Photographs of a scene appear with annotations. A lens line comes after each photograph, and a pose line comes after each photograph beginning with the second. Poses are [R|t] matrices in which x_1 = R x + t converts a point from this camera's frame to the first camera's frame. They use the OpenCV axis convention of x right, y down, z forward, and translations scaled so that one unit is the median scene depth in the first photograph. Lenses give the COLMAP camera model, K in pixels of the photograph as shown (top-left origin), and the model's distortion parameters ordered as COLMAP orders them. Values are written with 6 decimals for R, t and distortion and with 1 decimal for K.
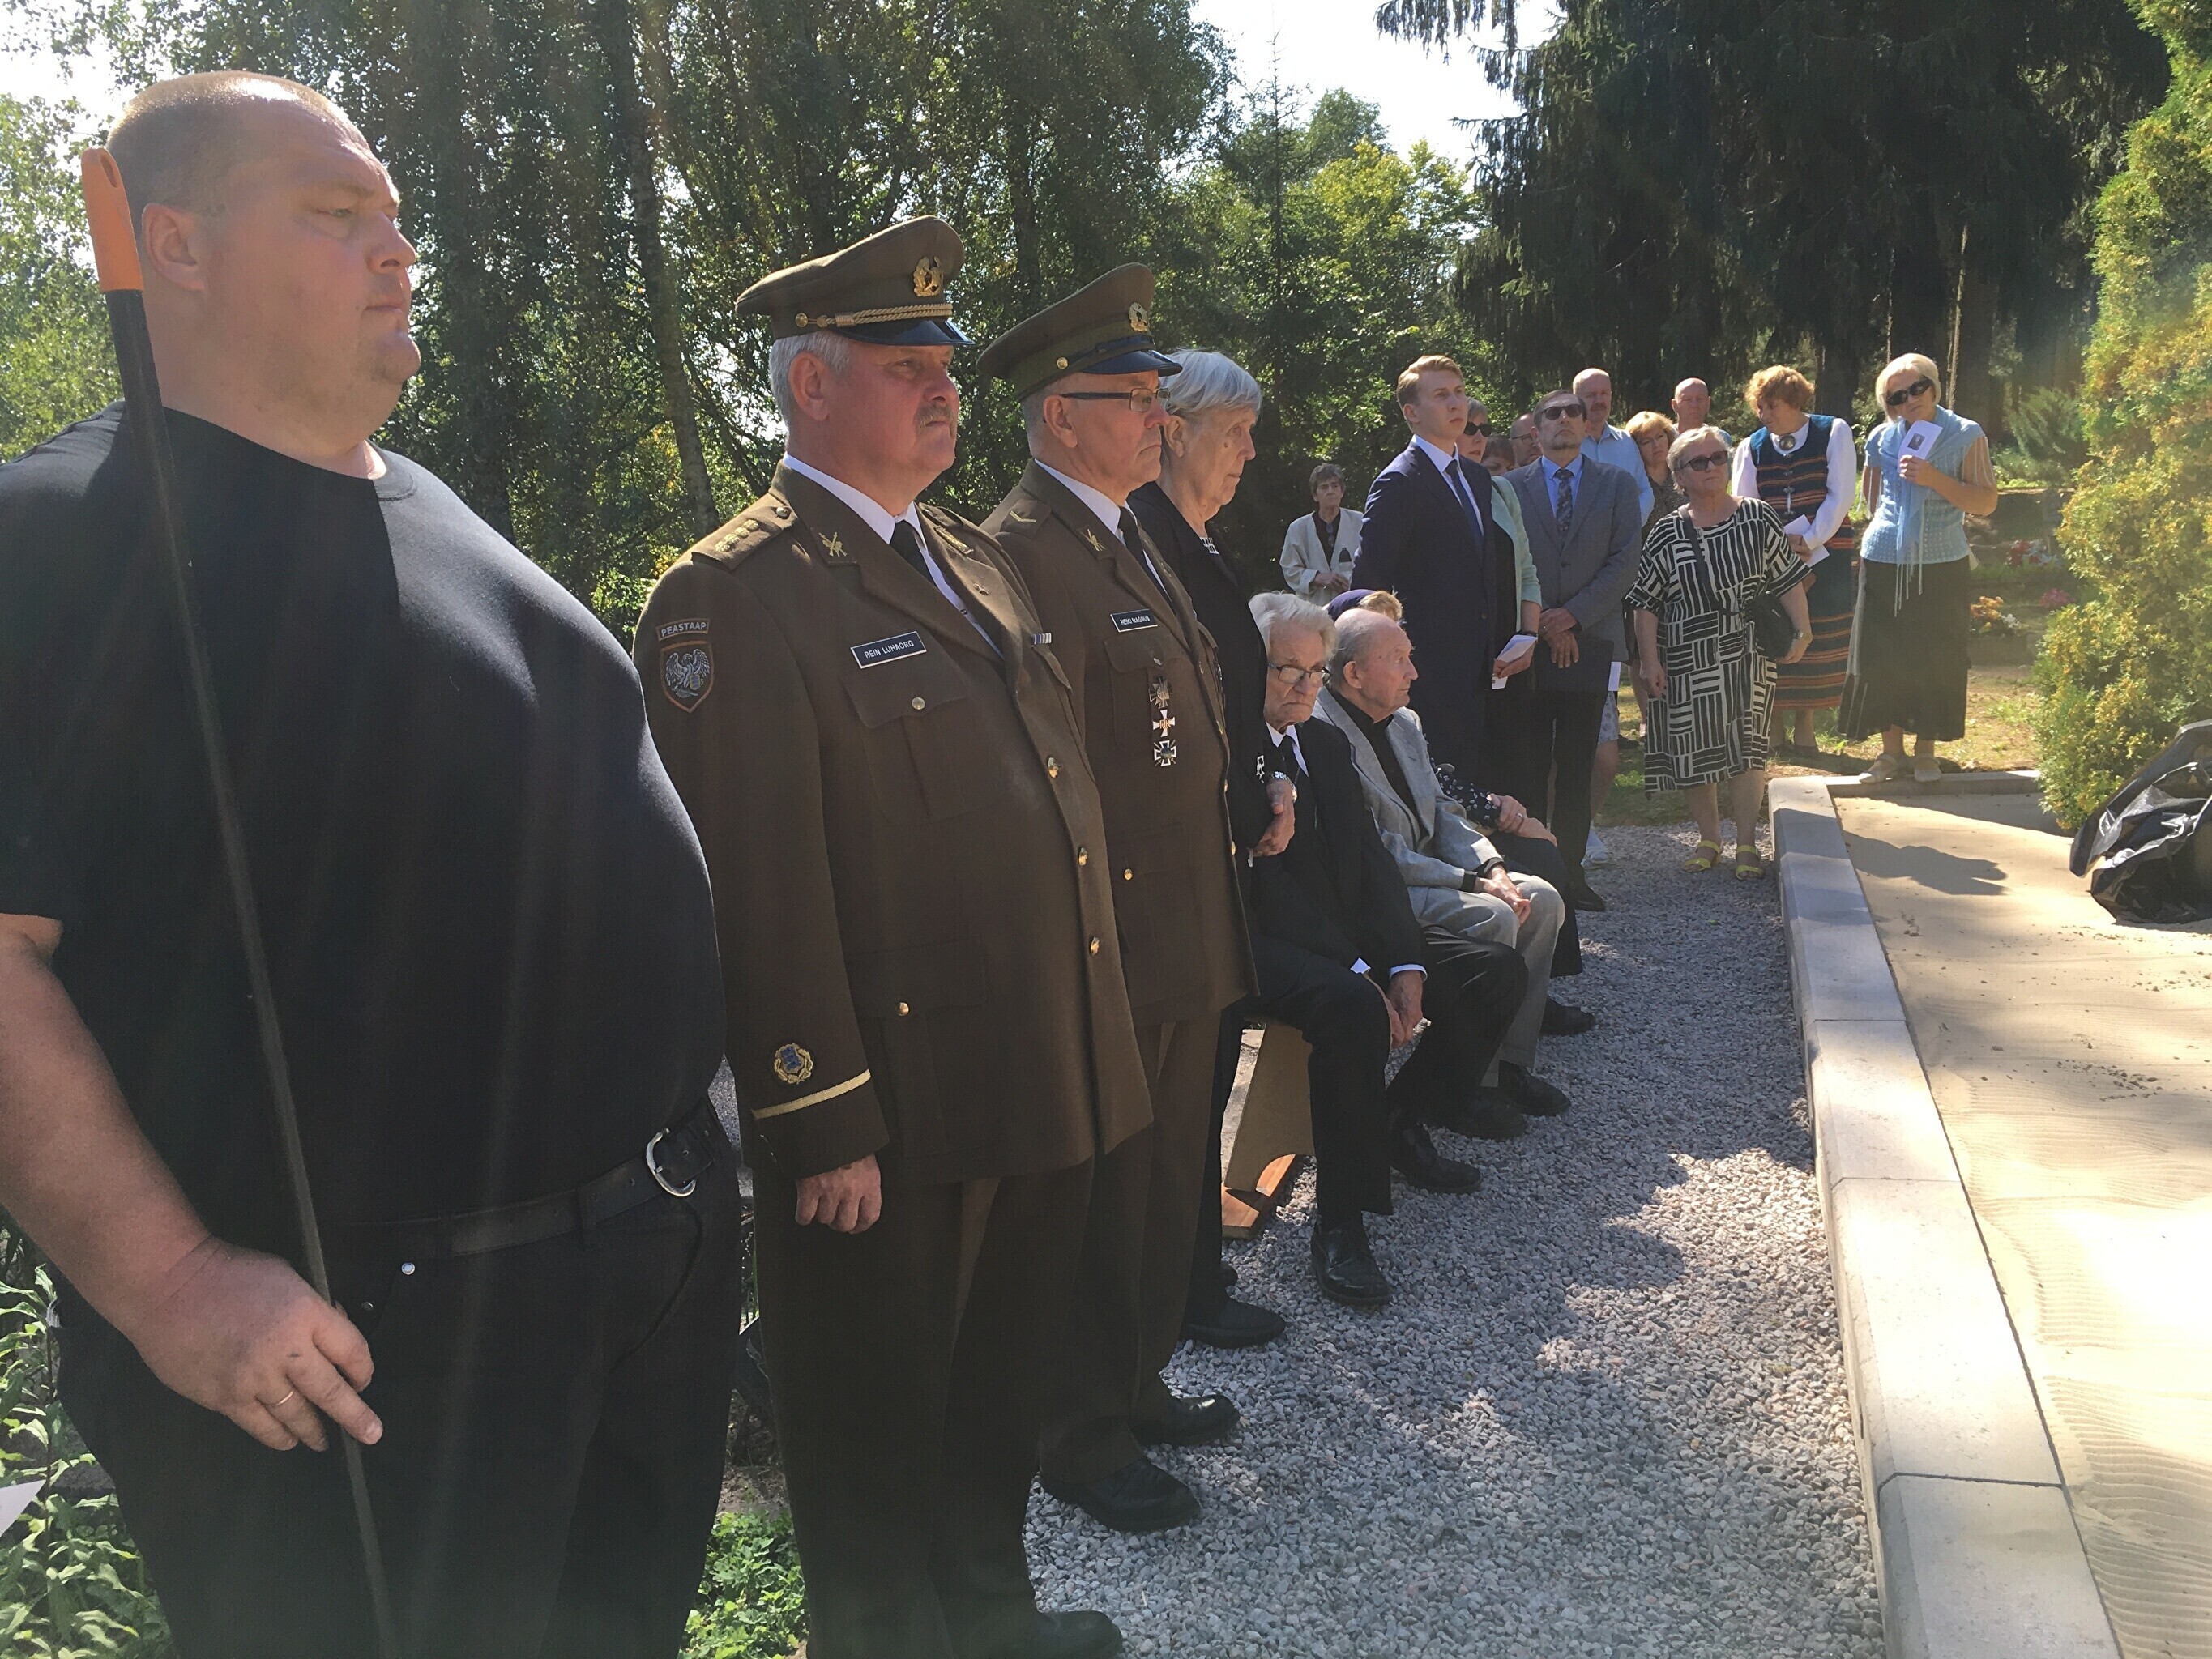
lens RADIAL K [[1905.0, 0, 1101.8], [0, 1905.0, 827.5], [0, 0, 1]] dist [0.099909, -0.121286]
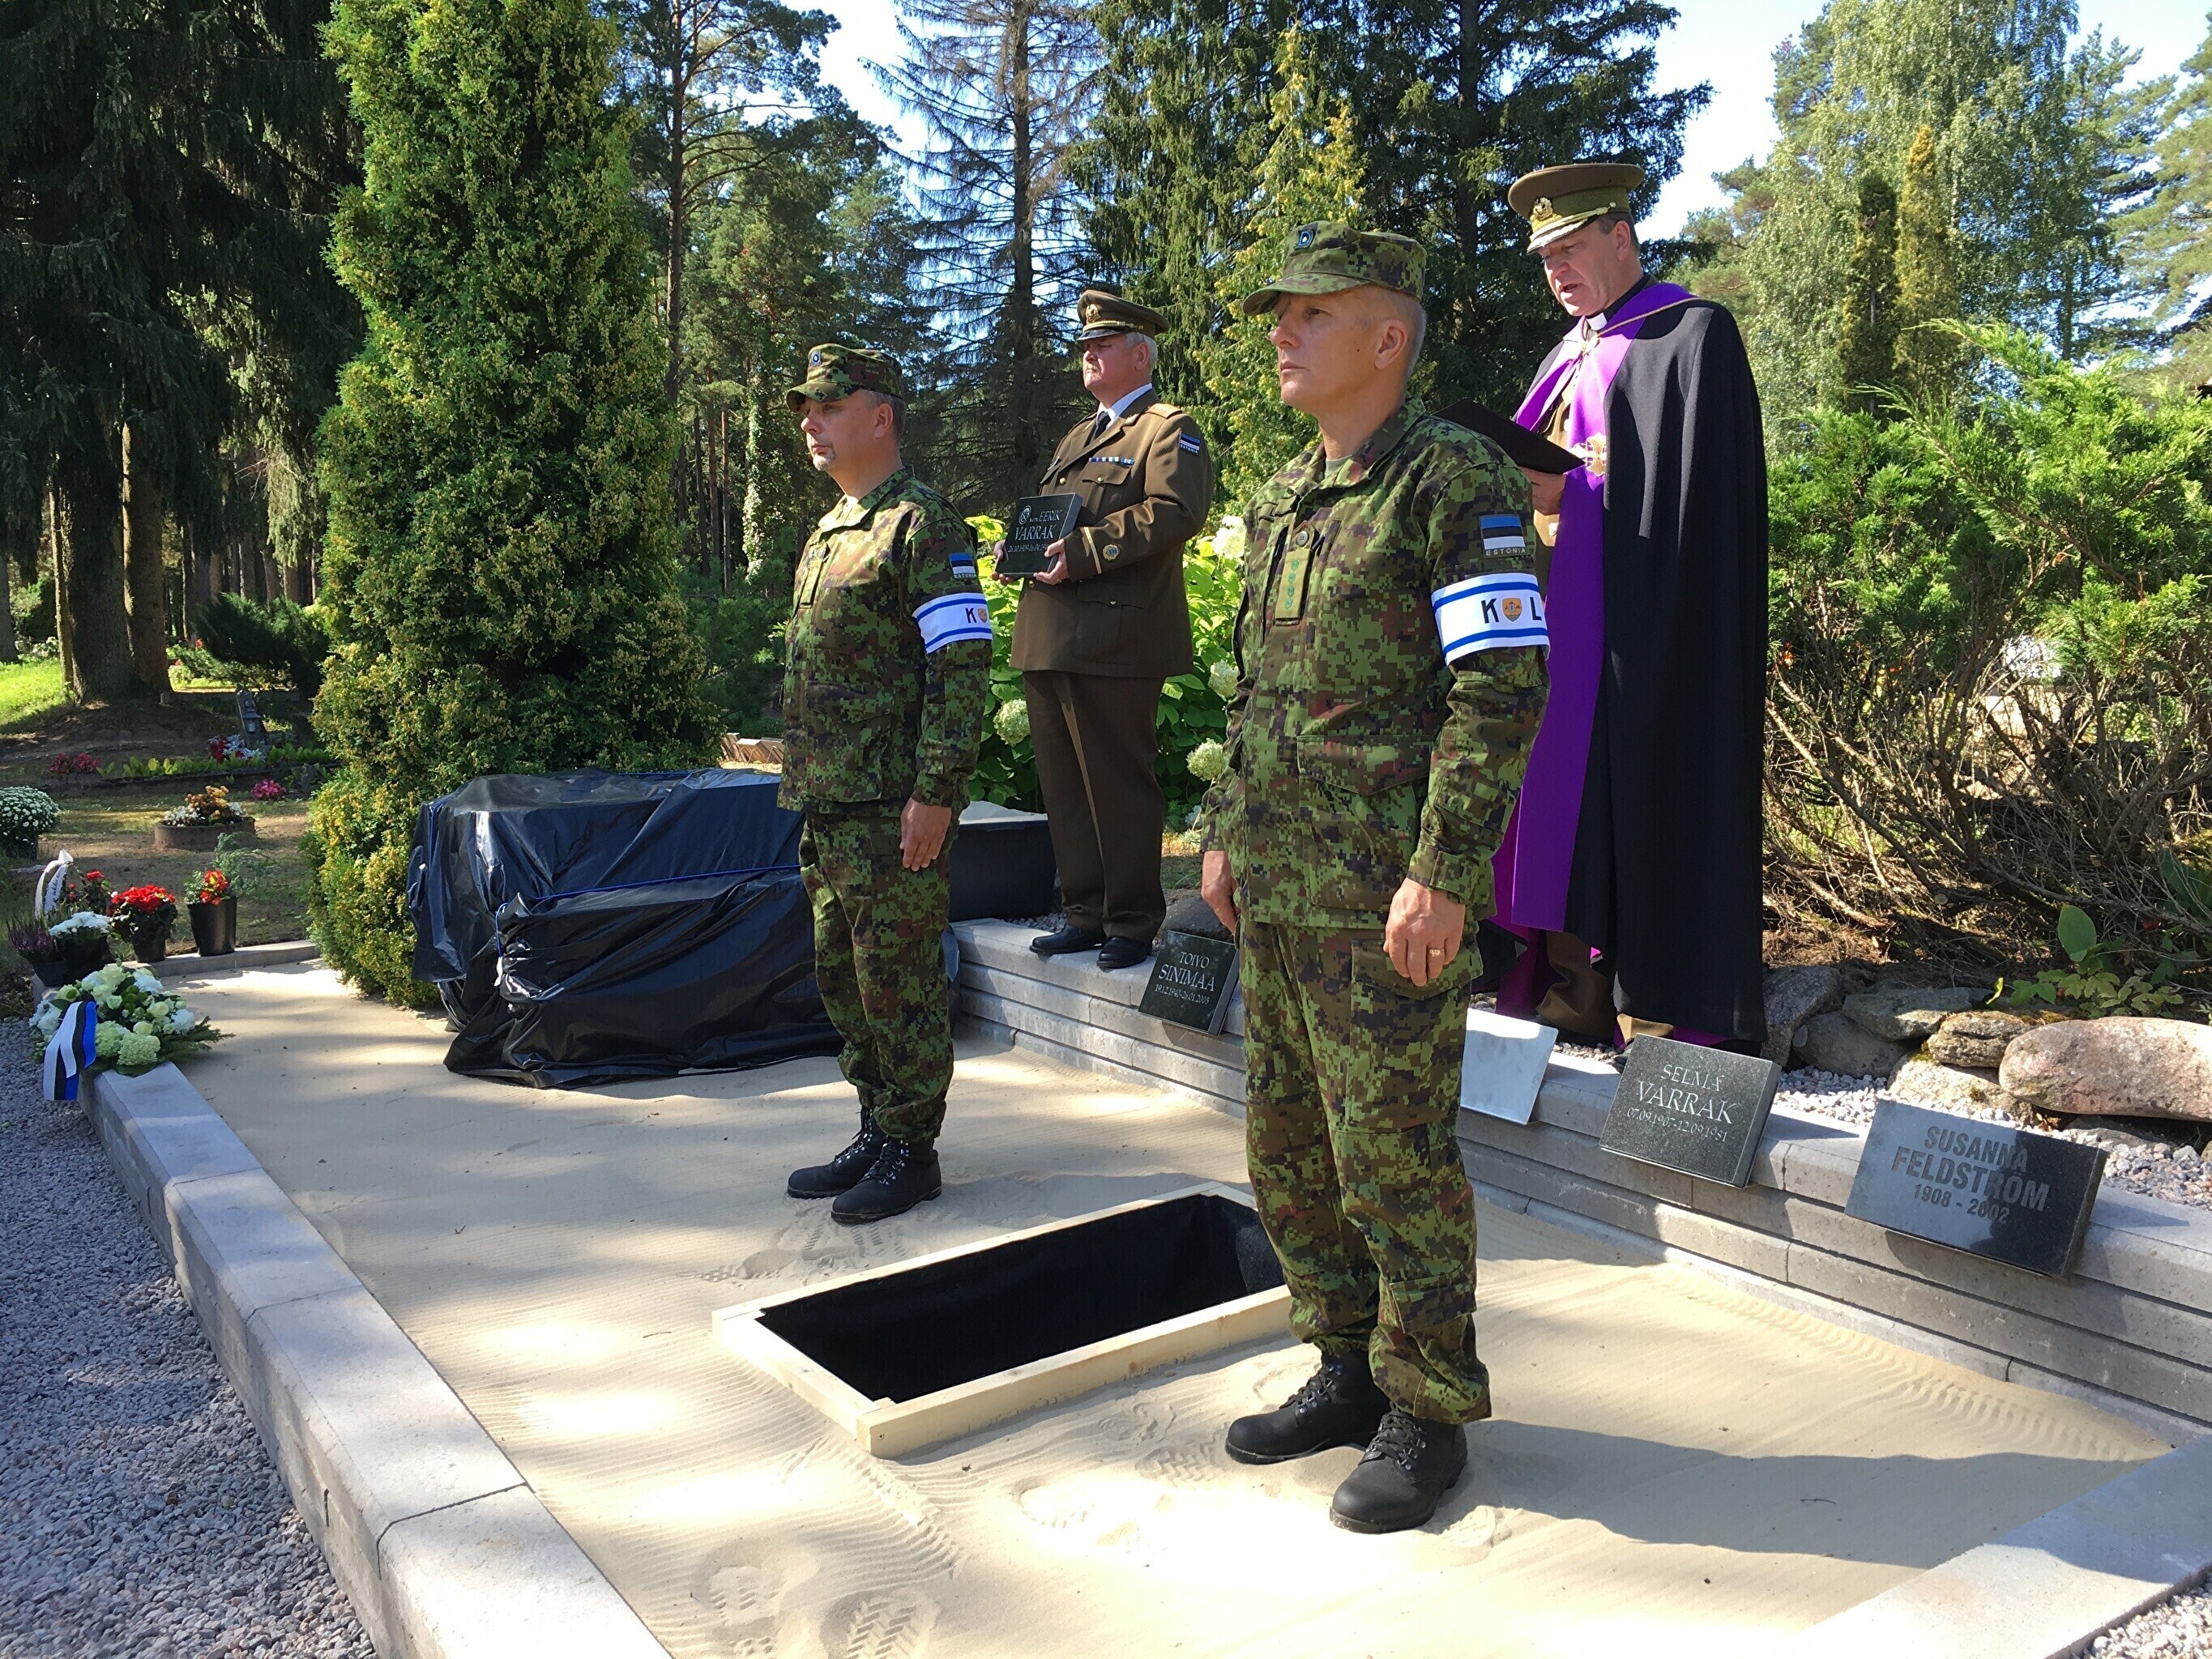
lens RADIAL K [[1905.0, 0, 1100.0], [0, 1905.0, 814.3], [0, 0, 1]] dist [0.099909, -0.121286]
pose [[0.635189, -0.029496, 0.771793, -0.072327], [0.114377, 0.991845, -0.056228, 0.014977], [-0.763841, 0.123991, 0.633383, -0.027872]]
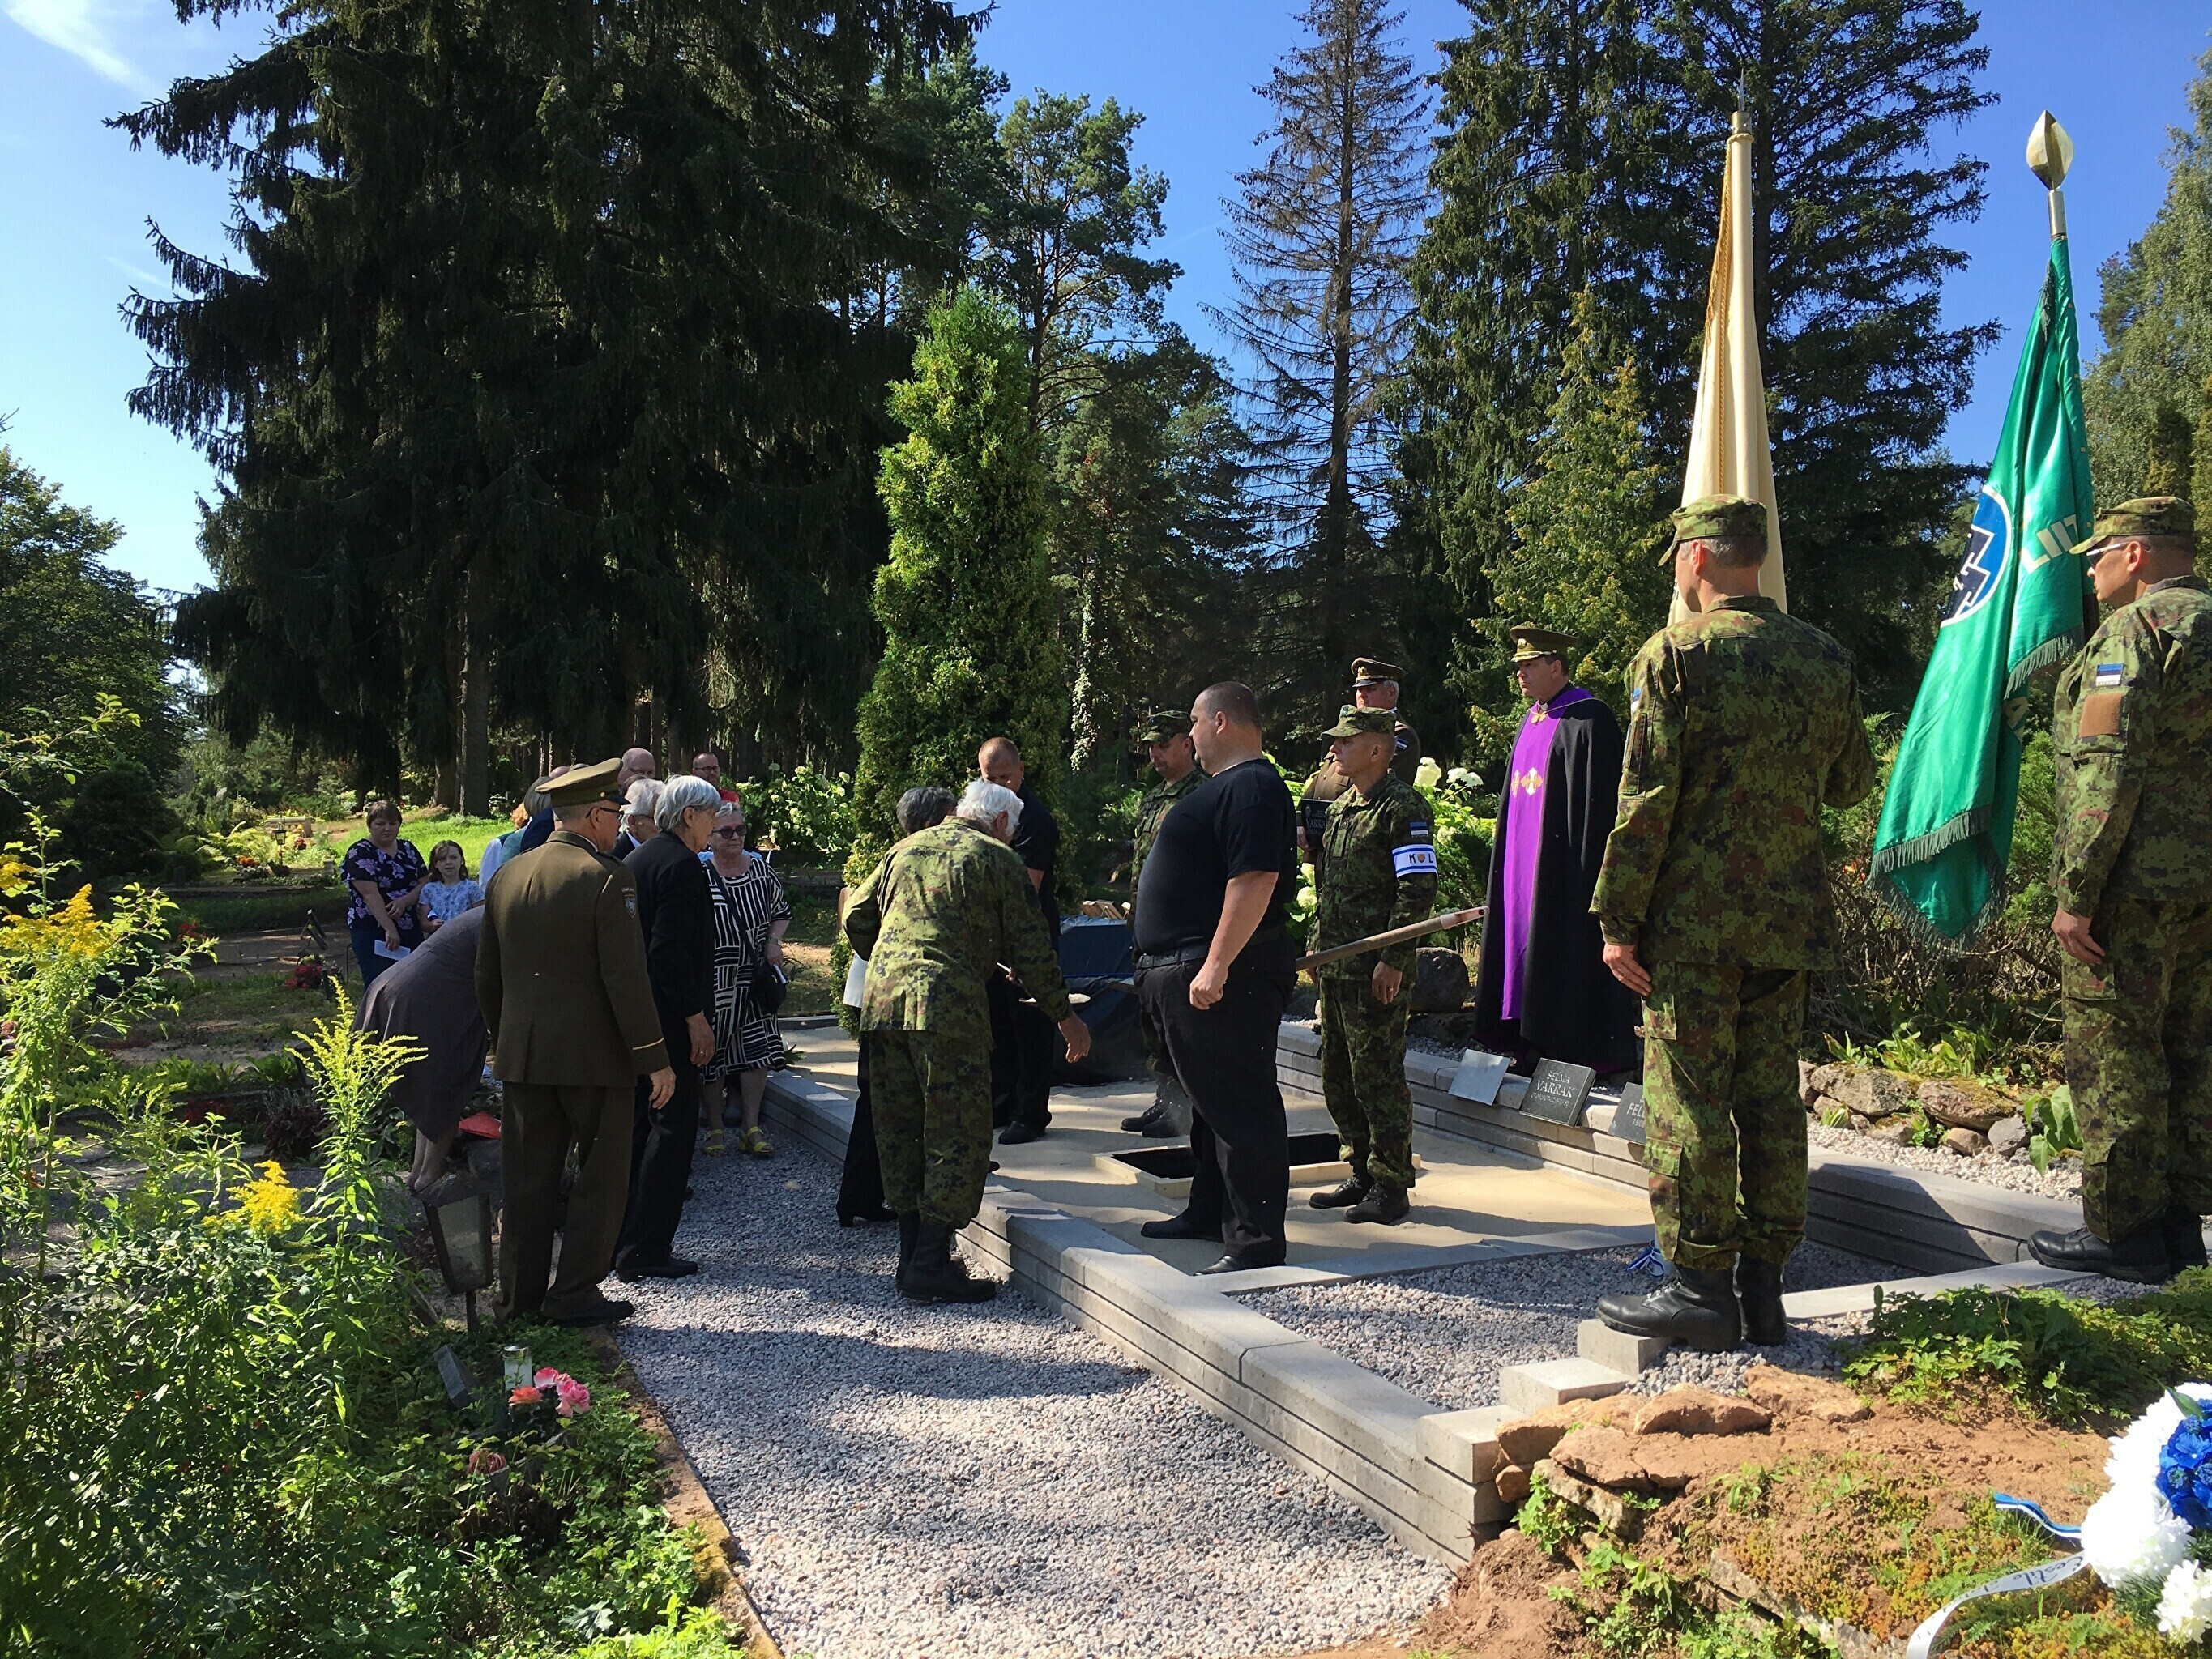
lens RADIAL K [[1905.0, 0, 1106.5], [0, 1905.0, 810.5], [0, 0, 1]] dist [0.099909, -0.121286]
pose [[0.748637, 0.064029, 0.659881, -0.538102], [0.058179, 0.985141, -0.161593, 0.096047], [-0.660423, 0.159366, 0.733788, -0.518356]]
